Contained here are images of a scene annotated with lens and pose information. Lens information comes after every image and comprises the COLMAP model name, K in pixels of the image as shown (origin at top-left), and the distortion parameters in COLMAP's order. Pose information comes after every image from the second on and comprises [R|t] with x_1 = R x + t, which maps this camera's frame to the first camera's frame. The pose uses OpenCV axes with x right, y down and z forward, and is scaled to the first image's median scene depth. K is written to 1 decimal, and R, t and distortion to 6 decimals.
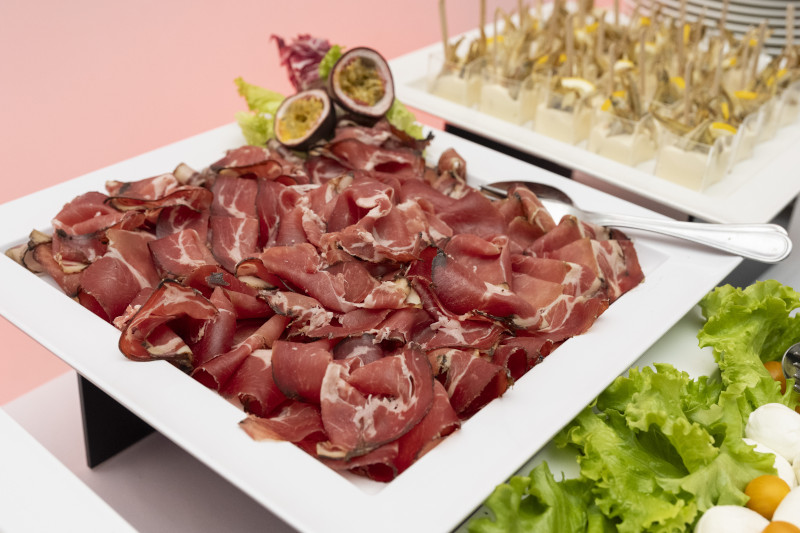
lens RADIAL K [[983.2, 0, 400.0], [0, 983.2, 266.5], [0, 0, 1]] dist [-0.038400, -0.016629]
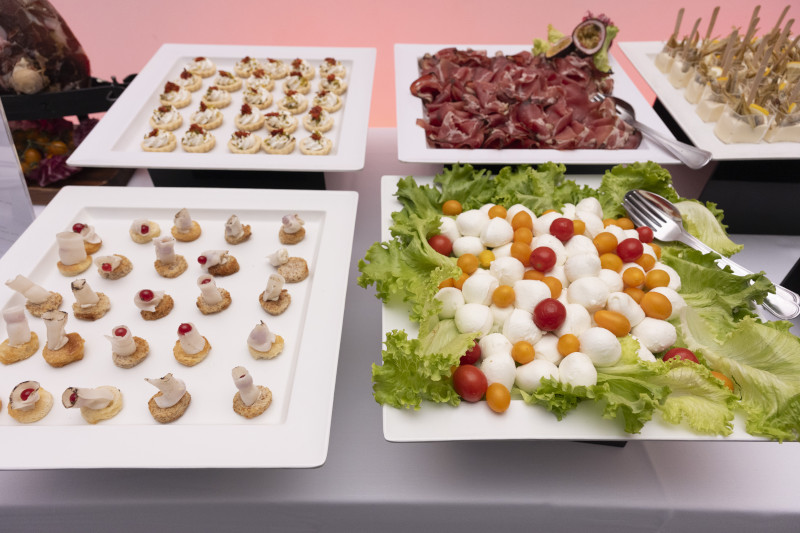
lens RADIAL K [[572.2, 0, 400.0], [0, 572.2, 266.5], [0, 0, 1]] dist [0.077496, -0.001699]
pose [[0.640364, 0.473360, -0.604867, 0.681139], [-0.371428, 0.880158, 0.295573, 0.033519], [0.672291, 0.035391, 0.739441, -0.214672]]
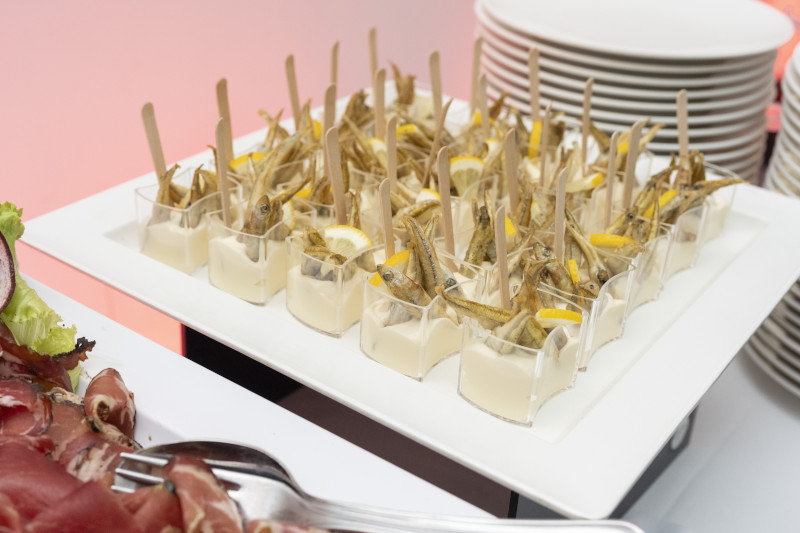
lens RADIAL K [[983.2, 0, 400.0], [0, 983.2, 266.5], [0, 0, 1]] dist [-0.038400, -0.016629]
pose [[0.998768, -0.036333, 0.033799, 0.203613], [0.037565, 0.998626, -0.036548, -0.147978], [-0.032425, 0.037773, 0.998760, 0.372803]]
